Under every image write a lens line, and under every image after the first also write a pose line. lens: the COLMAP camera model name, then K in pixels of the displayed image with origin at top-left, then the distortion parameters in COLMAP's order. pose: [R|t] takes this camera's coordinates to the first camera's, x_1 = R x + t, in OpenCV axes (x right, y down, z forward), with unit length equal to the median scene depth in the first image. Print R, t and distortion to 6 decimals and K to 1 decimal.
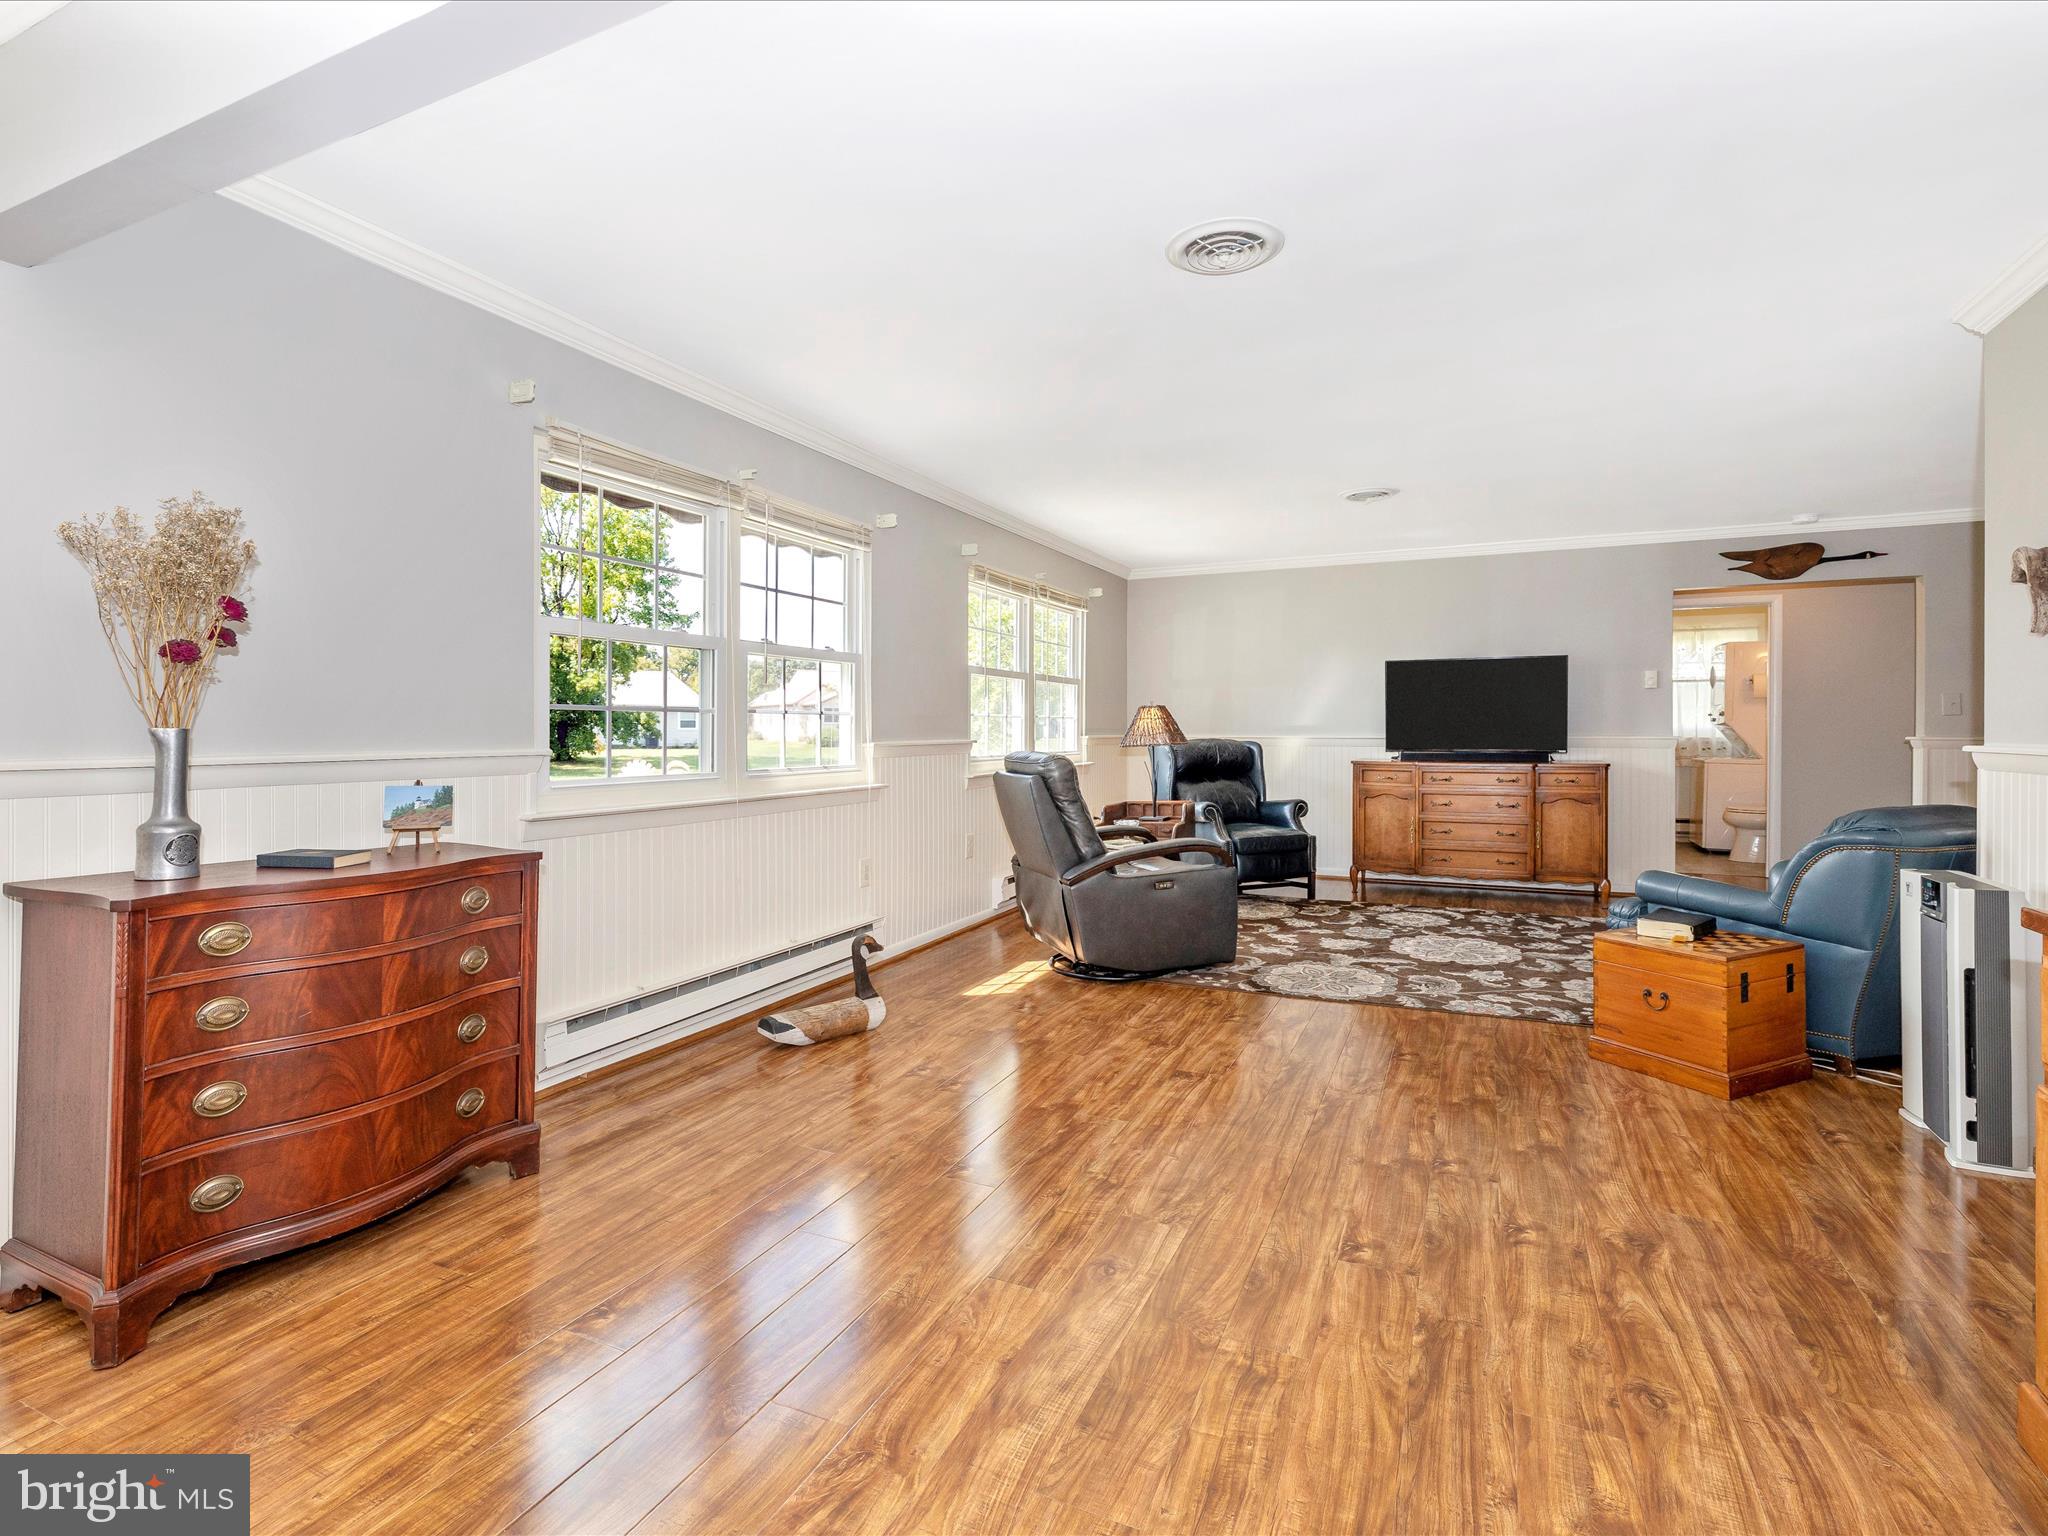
lens RADIAL K [[974.0, 0, 1028.6], [0, 974.0, 741.1], [0, 0, 1]] dist [-0.002693, 0.000495]
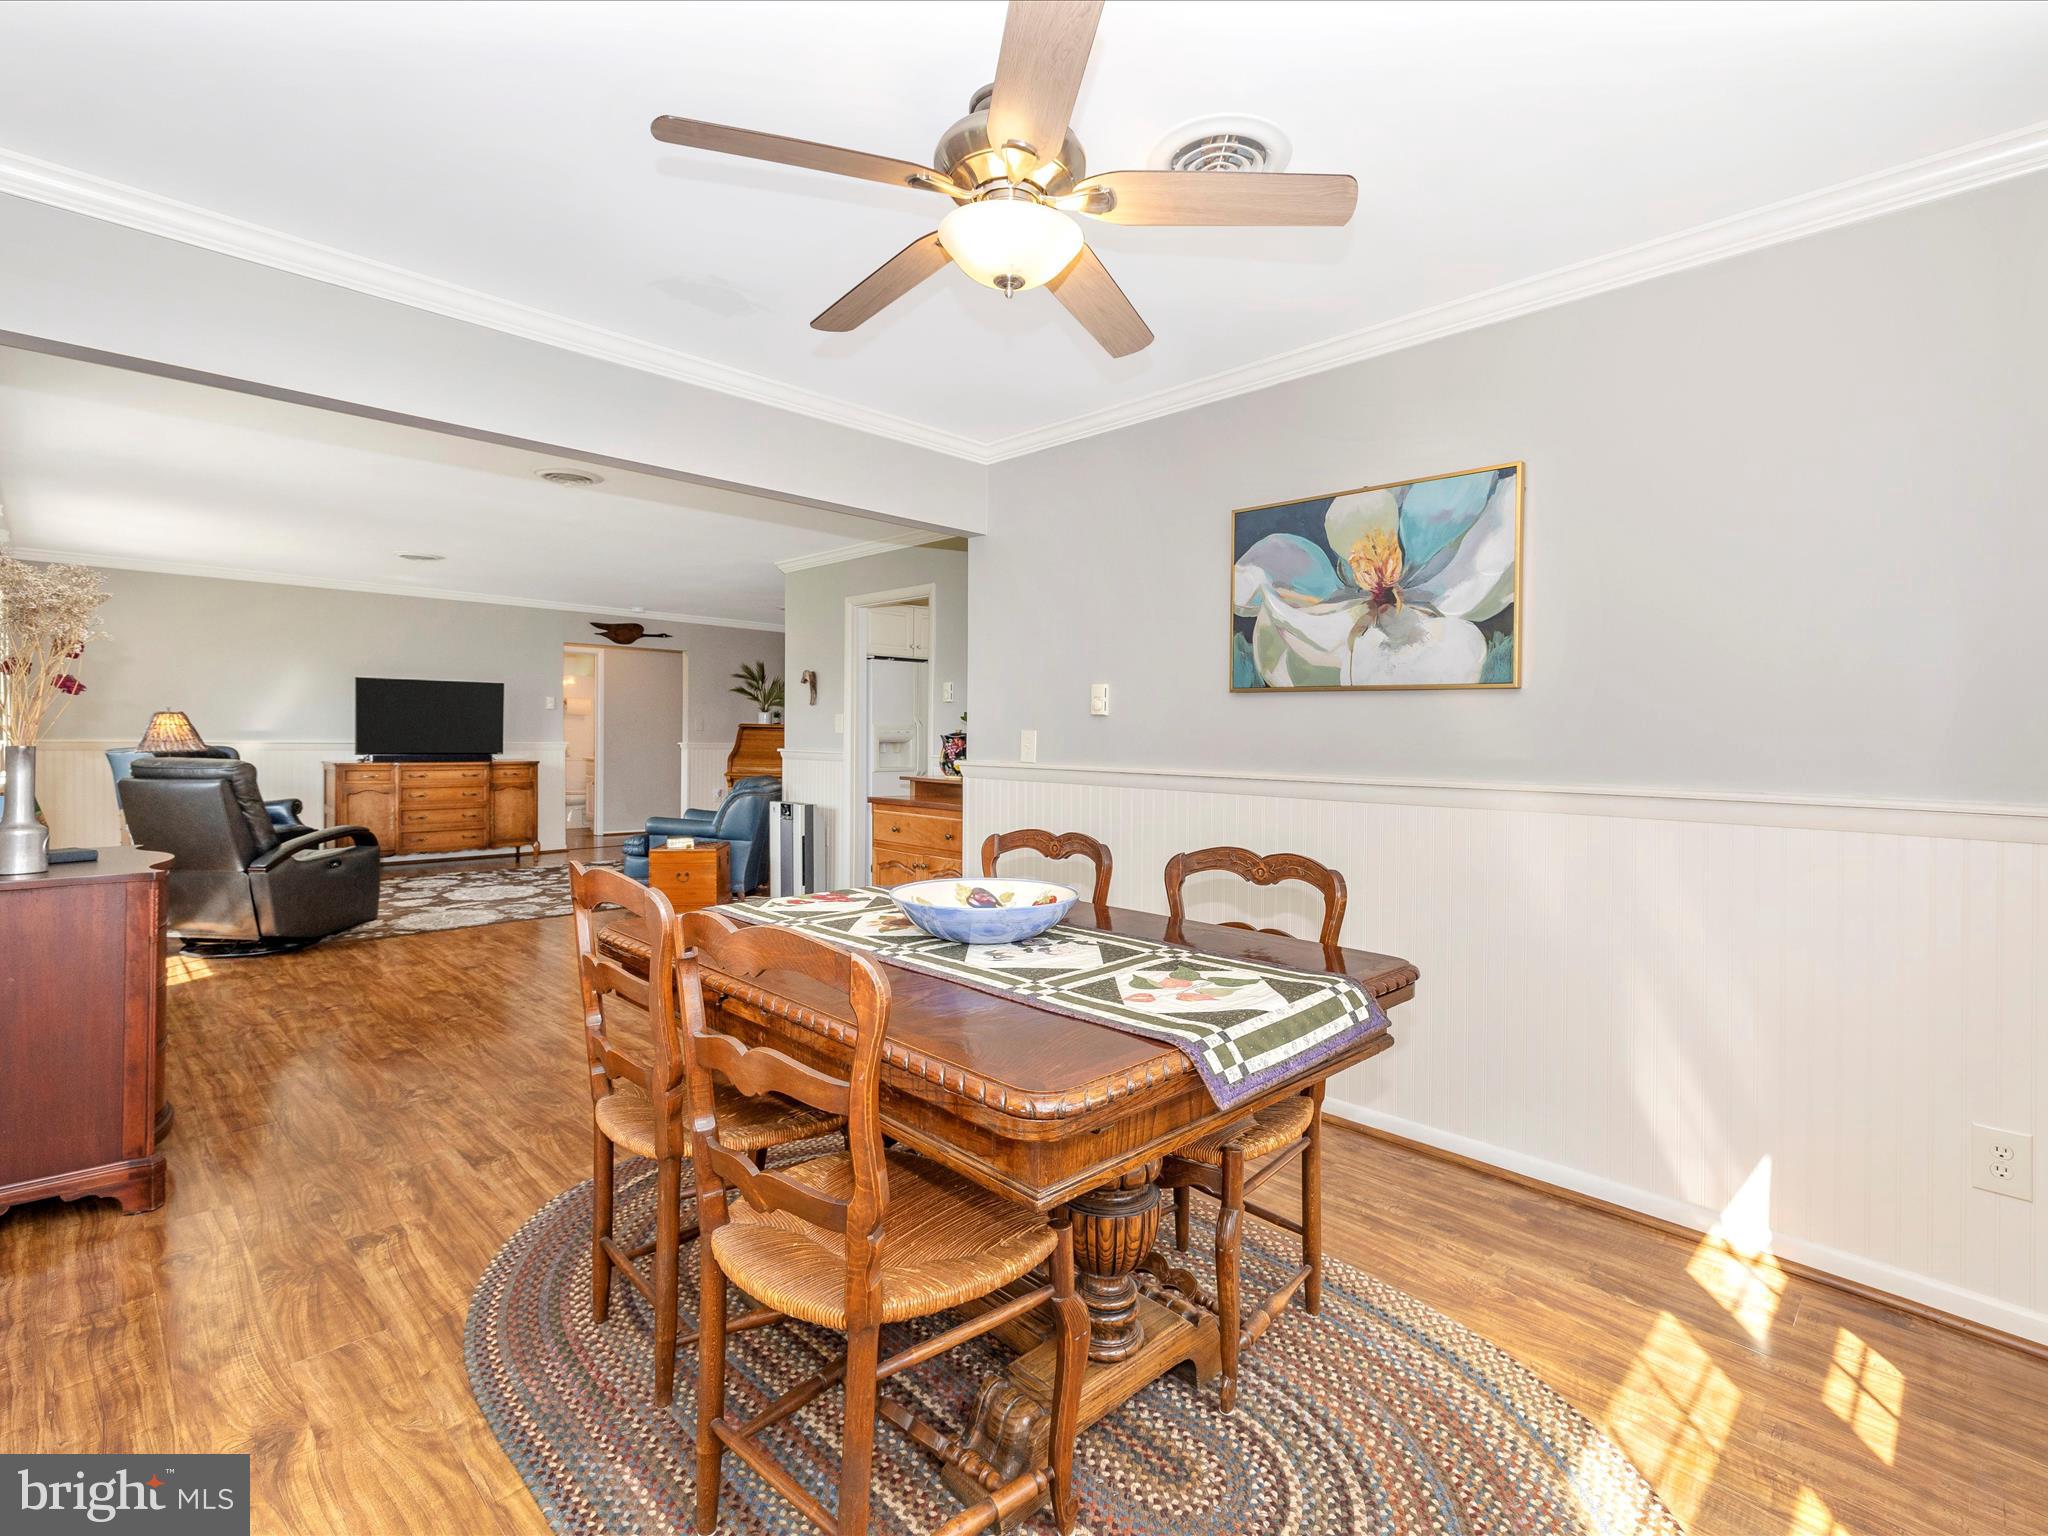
lens RADIAL K [[974.0, 0, 1028.6], [0, 974.0, 741.1], [0, 0, 1]] dist [-0.002693, 0.000495]
pose [[0.337671, 0.001559, 0.941263, -0.494985], [0.000231, 0.999998, -0.001739, -0.003650], [-0.941264, 0.000805, 0.337671, -0.167820]]
